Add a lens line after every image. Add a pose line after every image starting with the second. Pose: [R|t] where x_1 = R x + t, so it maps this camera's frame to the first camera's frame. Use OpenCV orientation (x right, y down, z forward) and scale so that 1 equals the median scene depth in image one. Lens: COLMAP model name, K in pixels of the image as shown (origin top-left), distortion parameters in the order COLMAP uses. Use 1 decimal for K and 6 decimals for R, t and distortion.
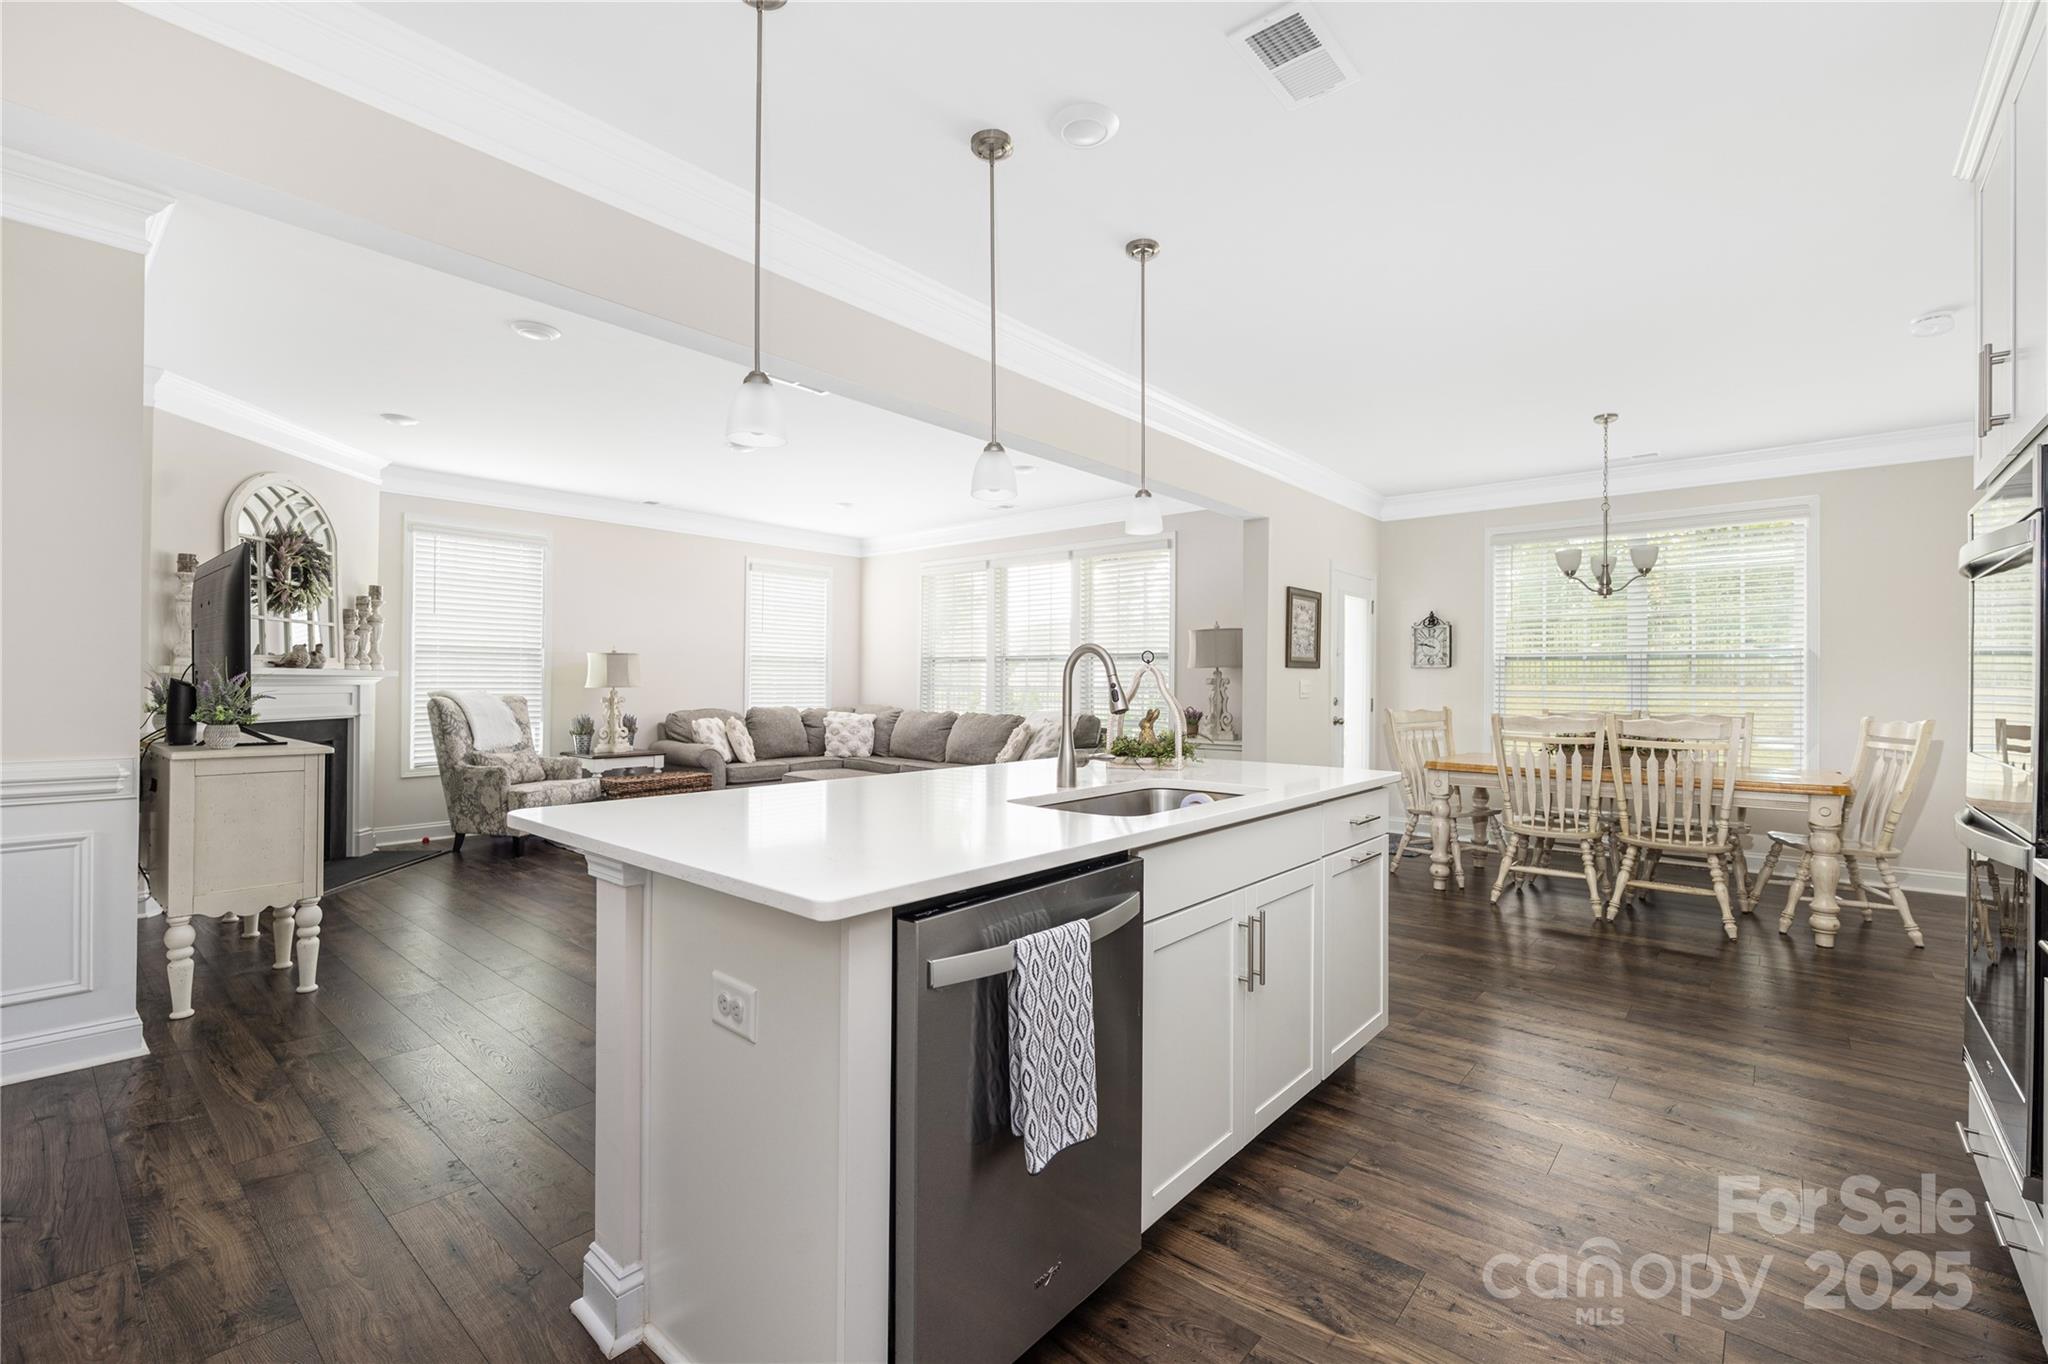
lens RADIAL K [[886.4, 0, 1027.2], [0, 886.4, 680.9], [0, 0, 1]] dist [-0.002660, 0.000736]
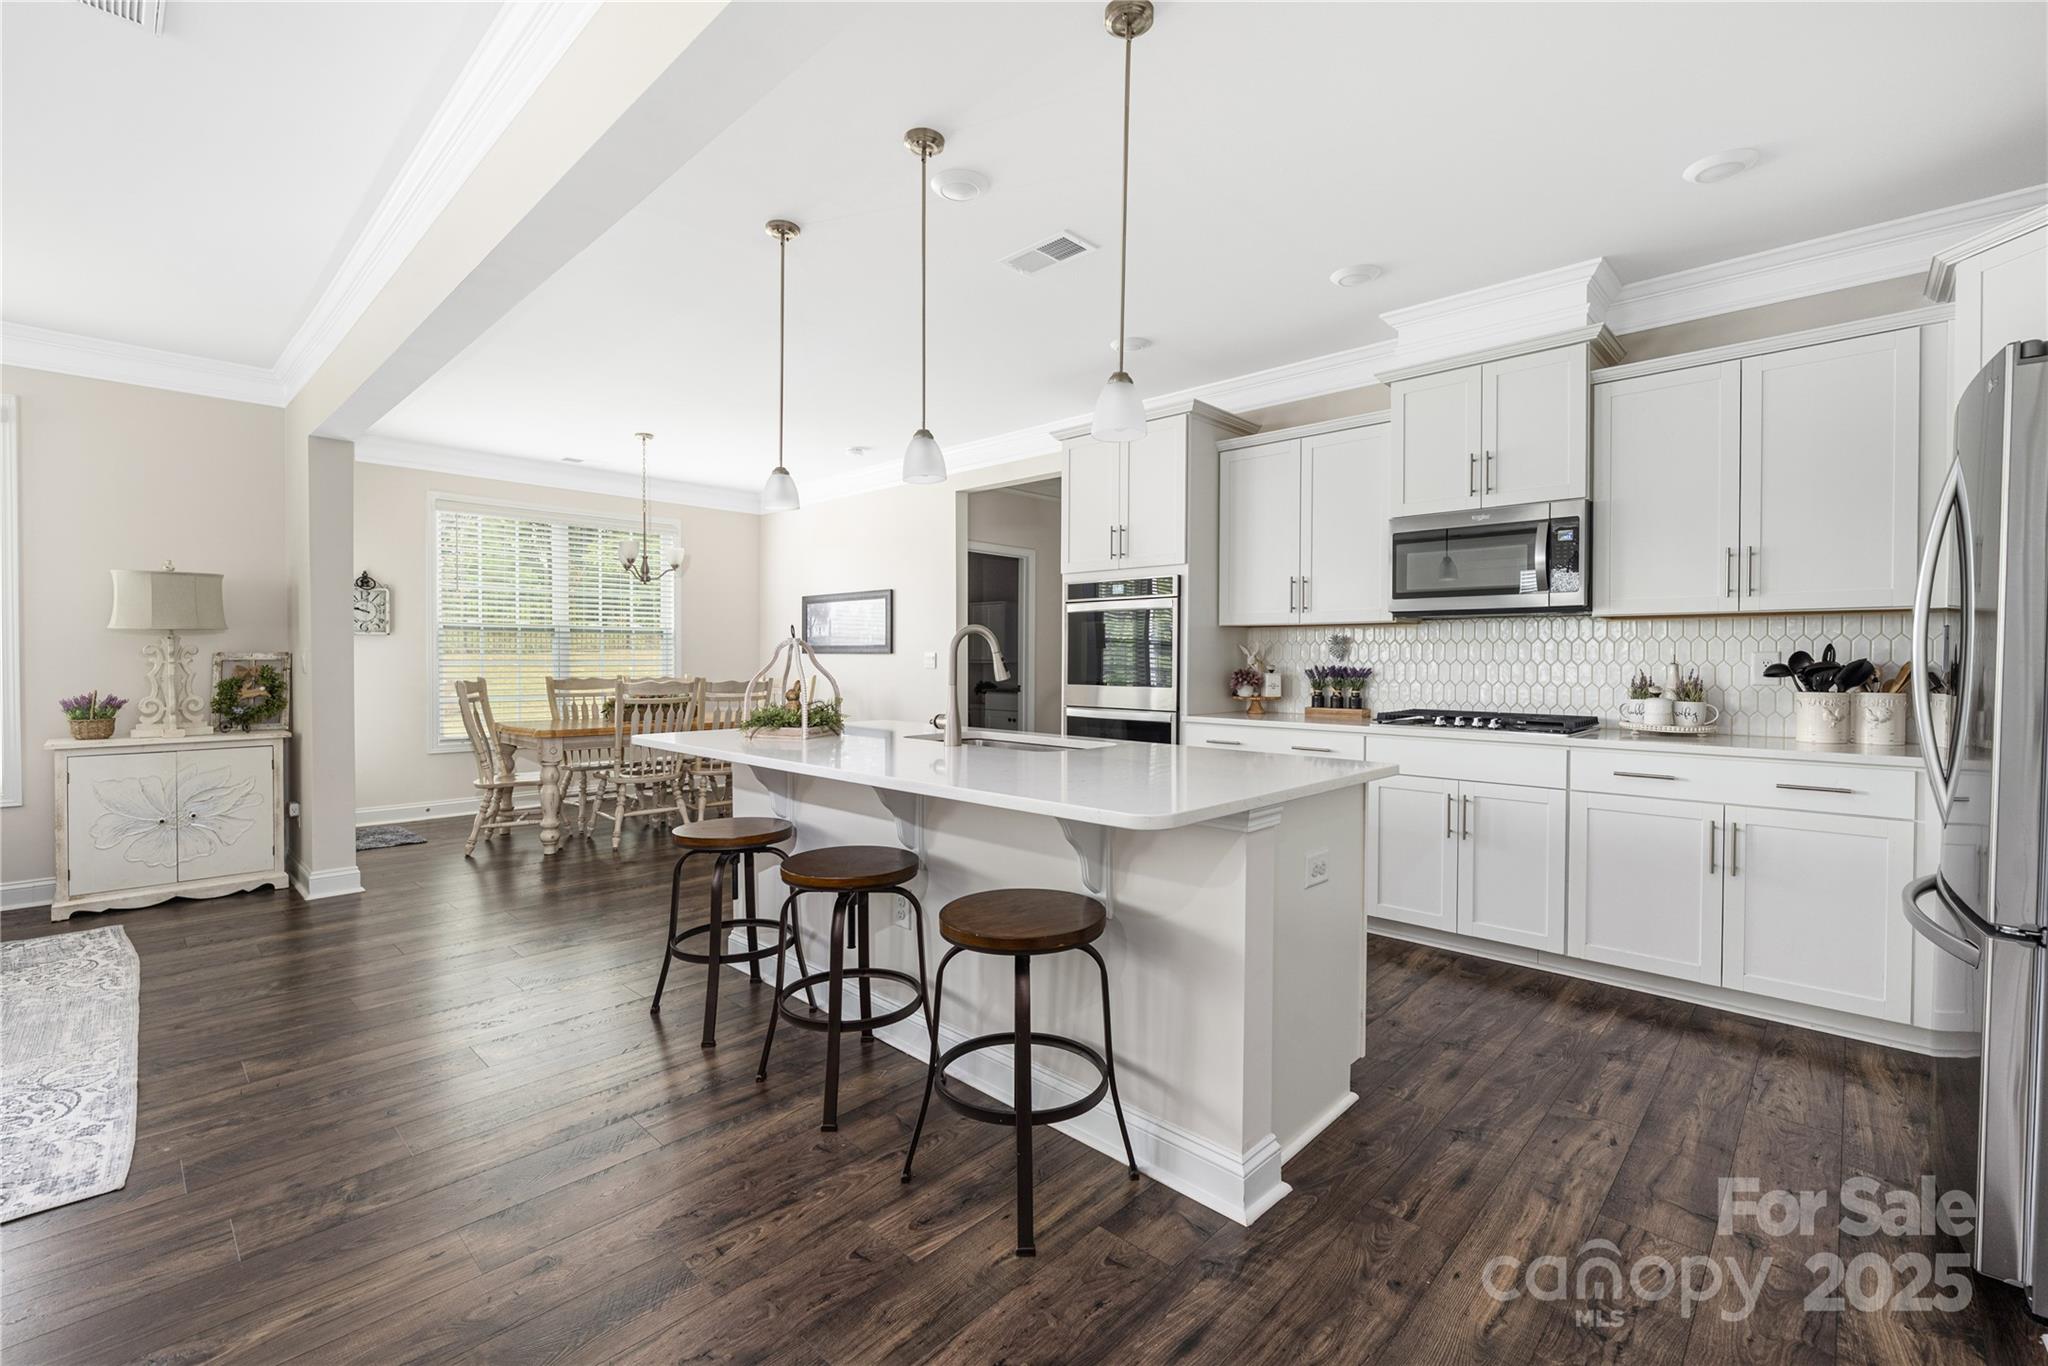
lens RADIAL K [[886.4, 0, 1016.7], [0, 886.4, 669.1], [0, 0, 1]] dist [-0.002660, 0.000736]
pose [[0.054935, -0.019386, 0.998302, -0.432558], [-0.005646, 0.999789, 0.019725, -0.001676], [-0.998474, -0.006720, 0.054814, 0.328826]]
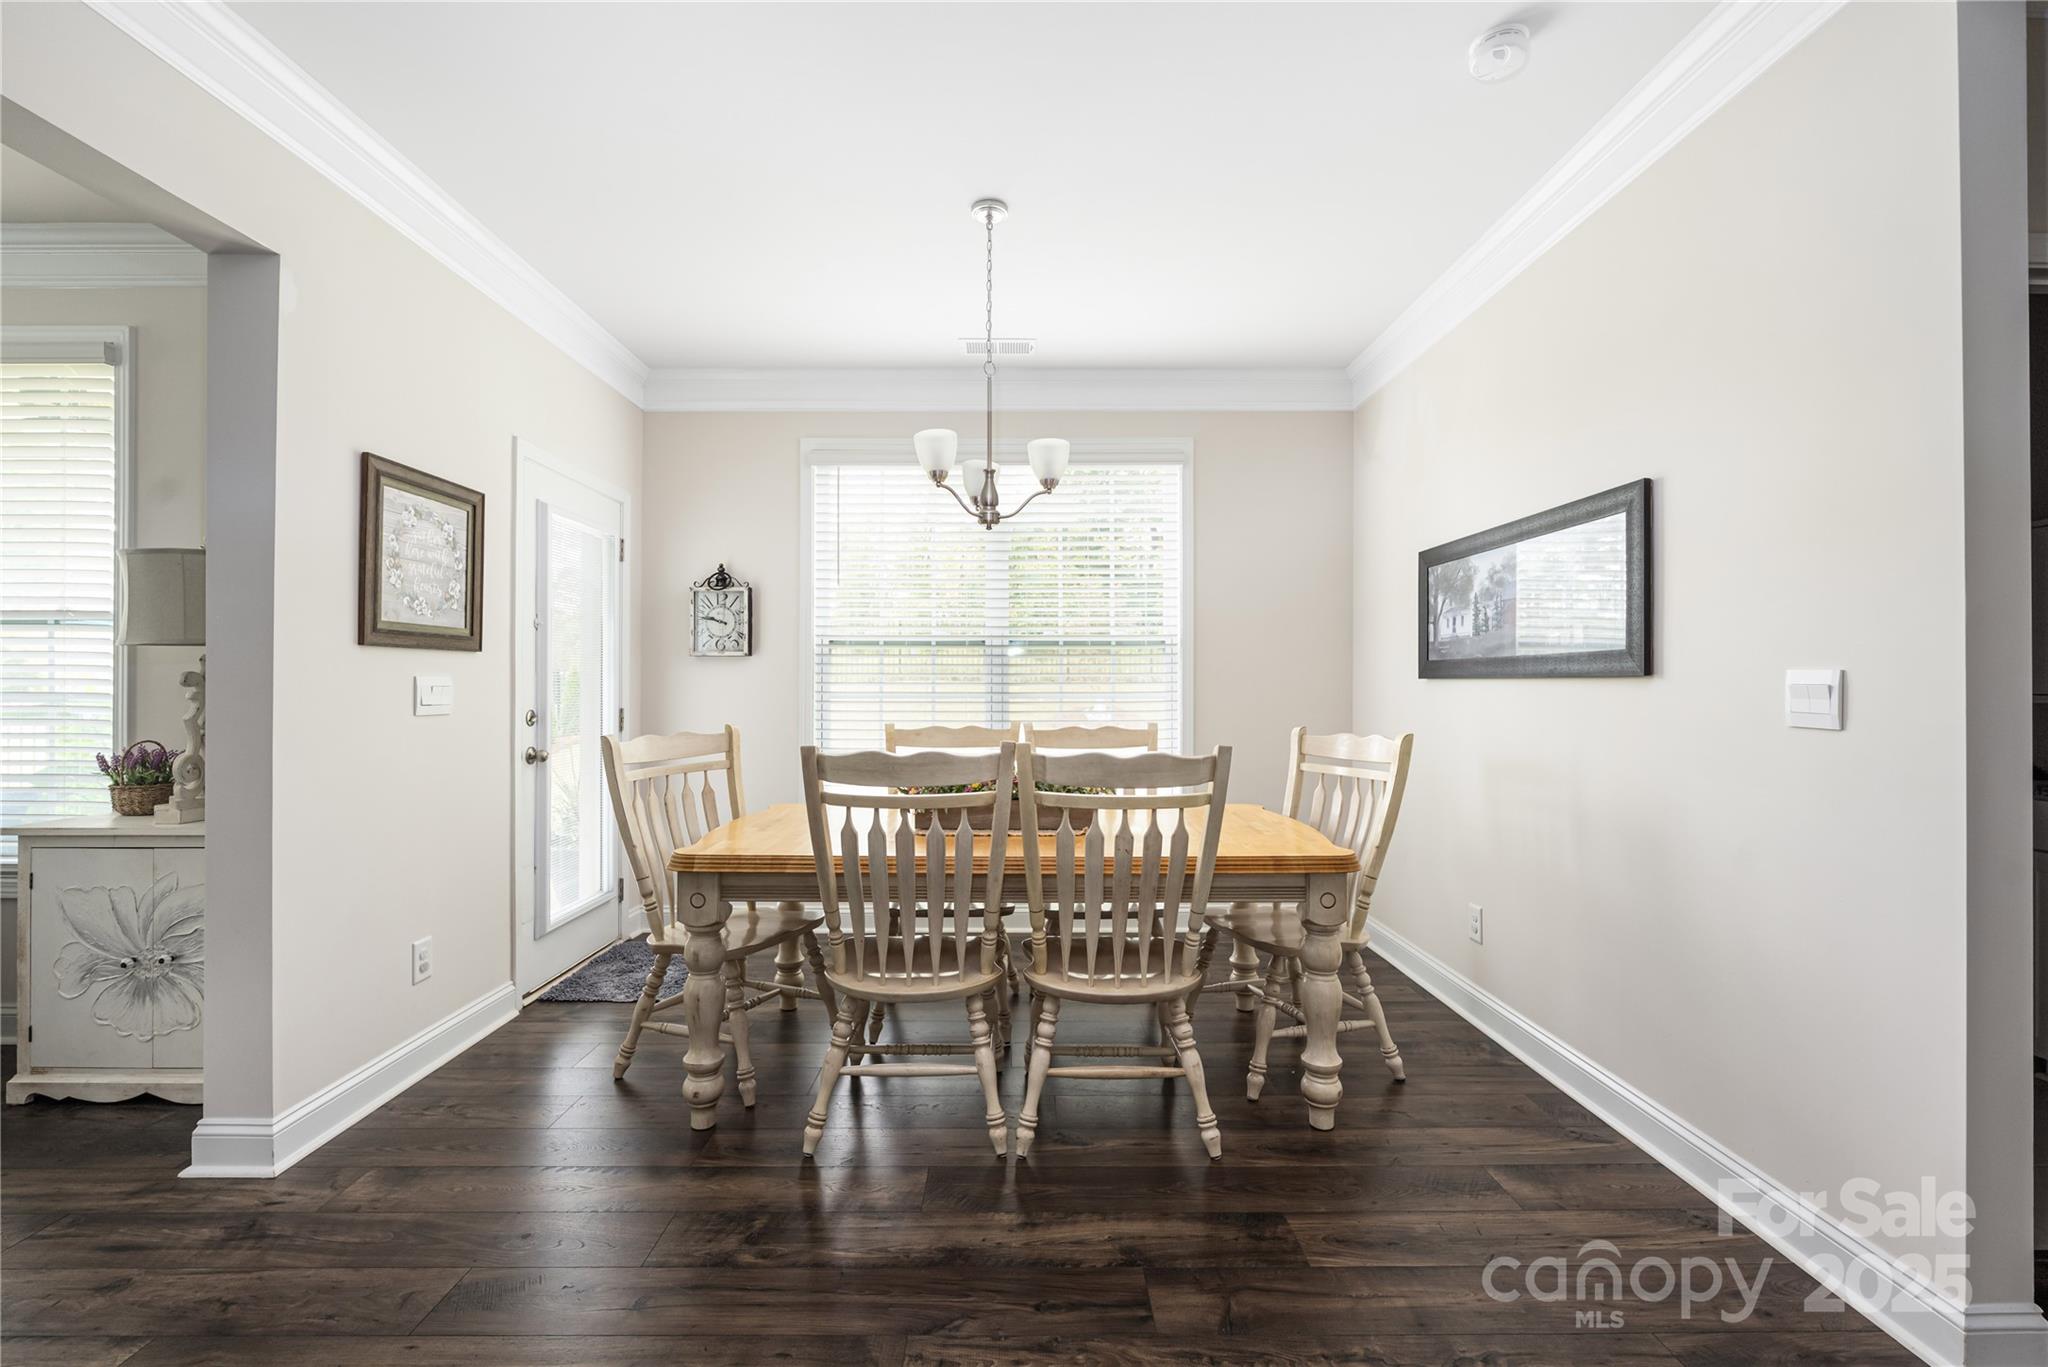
lens RADIAL K [[886.4, 0, 1031.1], [0, 886.4, 680.0], [0, 0, 1]] dist [-0.002660, 0.000736]
pose [[0.754821, -0.001341, 0.655930, 0.238167], [0.002502, 0.999997, -0.000835, 0.002812], [-0.655926, 0.002272, 0.754821, 0.437984]]
